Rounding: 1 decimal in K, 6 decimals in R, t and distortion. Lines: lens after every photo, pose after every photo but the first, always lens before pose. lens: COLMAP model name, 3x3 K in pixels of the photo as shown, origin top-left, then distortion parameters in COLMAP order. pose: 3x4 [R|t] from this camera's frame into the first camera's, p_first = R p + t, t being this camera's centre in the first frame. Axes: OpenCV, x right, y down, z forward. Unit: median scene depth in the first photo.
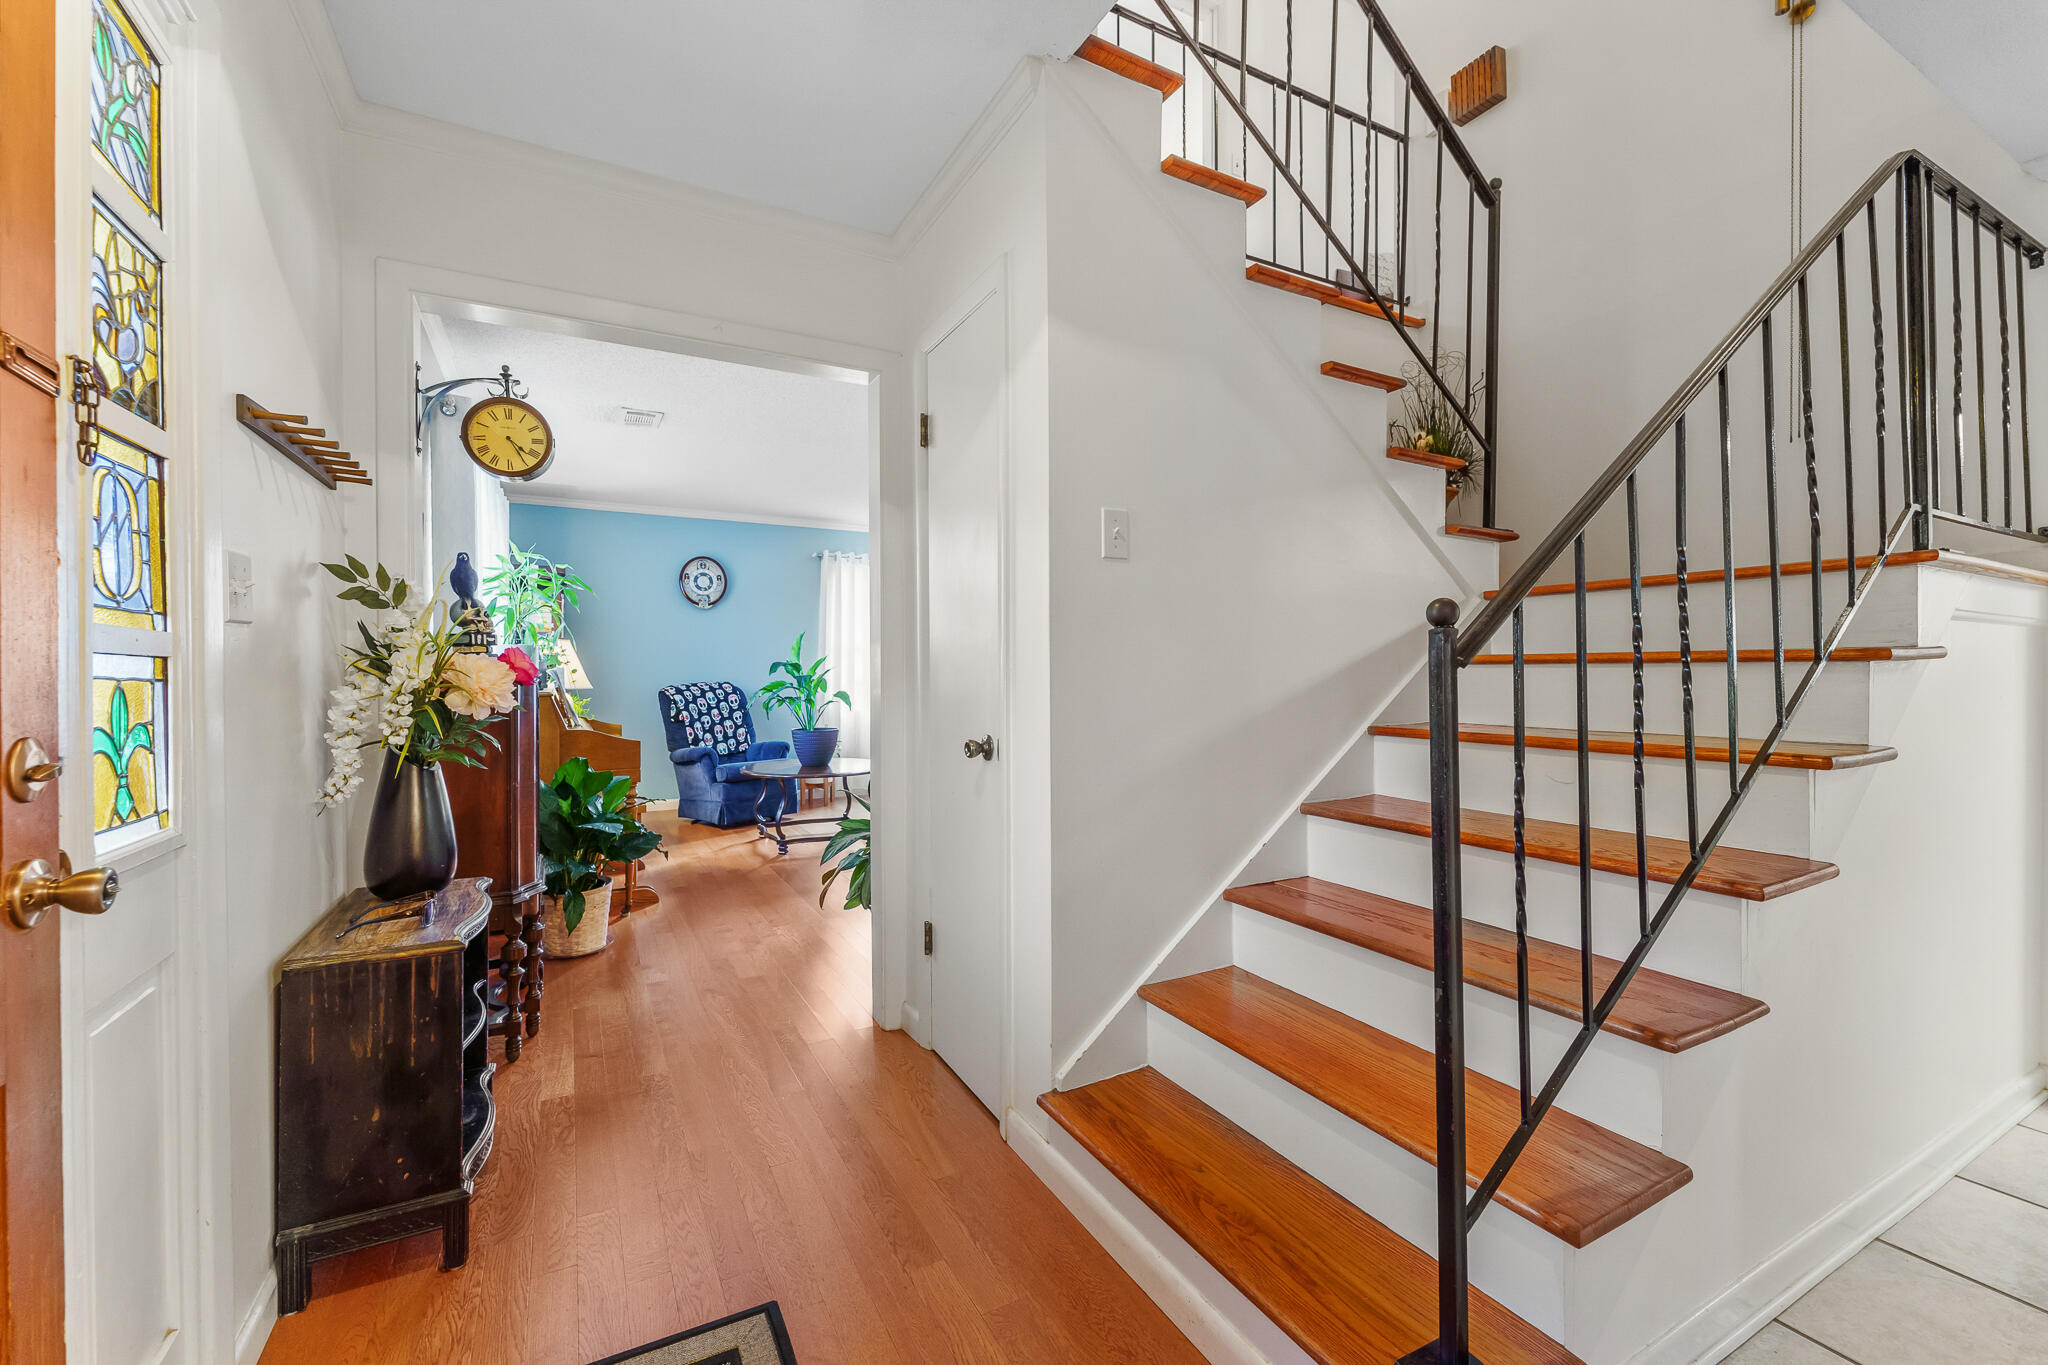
lens RADIAL K [[826.5, 0, 1021.2], [0, 826.5, 679.8], [0, 0, 1]] dist [0.006123, -0.001756]
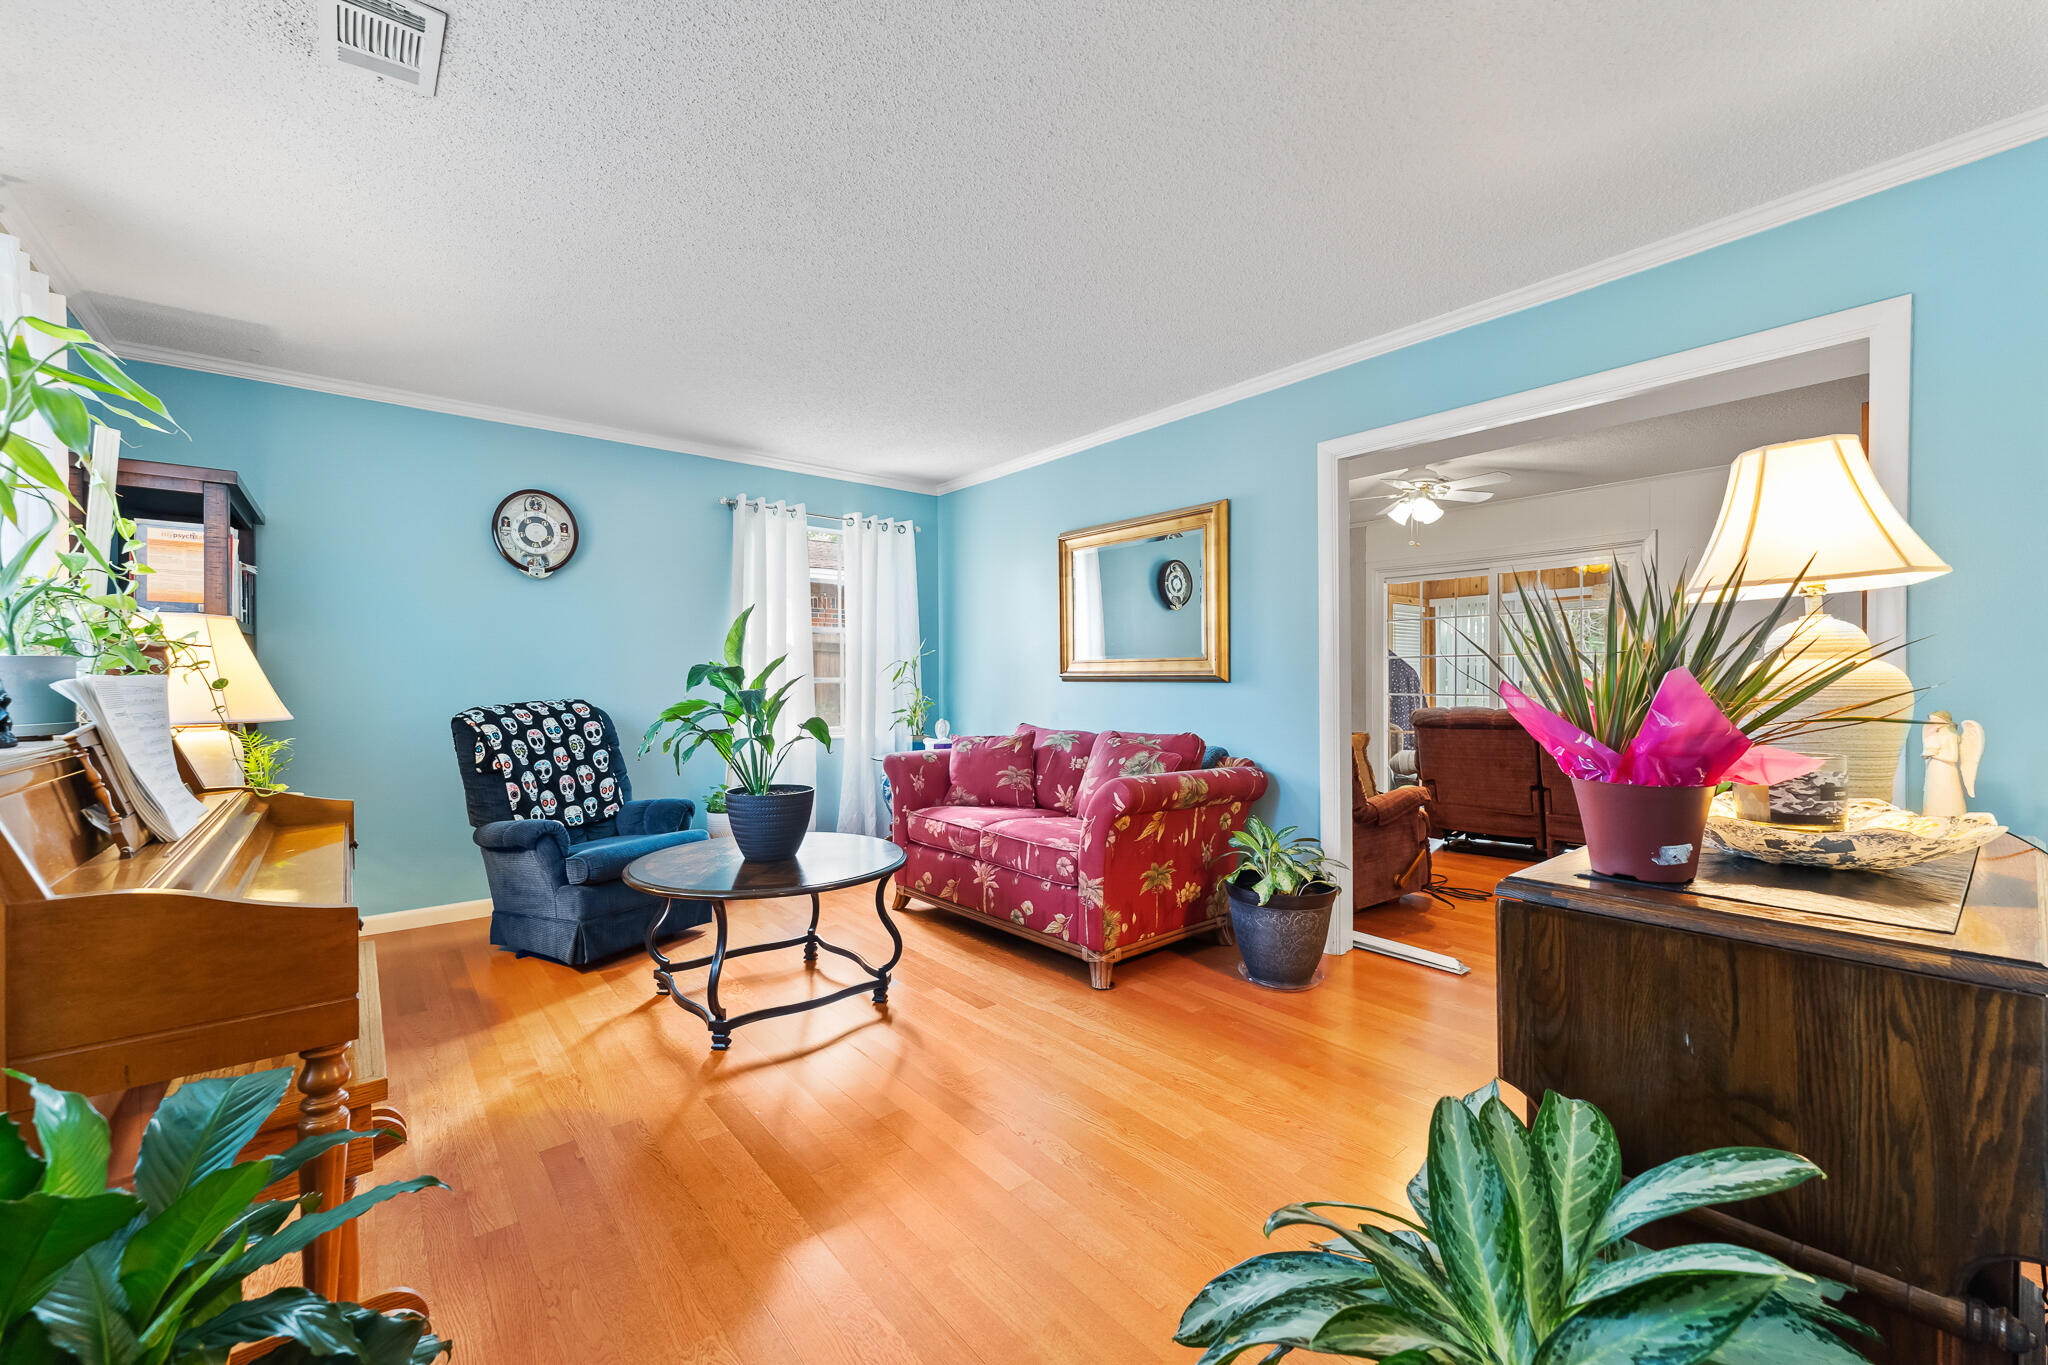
lens RADIAL K [[826.5, 0, 1024.3], [0, 826.5, 686.3], [0, 0, 1]] dist [0.006123, -0.001756]
pose [[0.983709, -0.002617, 0.179747, -0.405797], [0.003261, 0.999989, -0.003290, -0.011708], [-0.179737, 0.003822, 0.983707, 0.975244]]
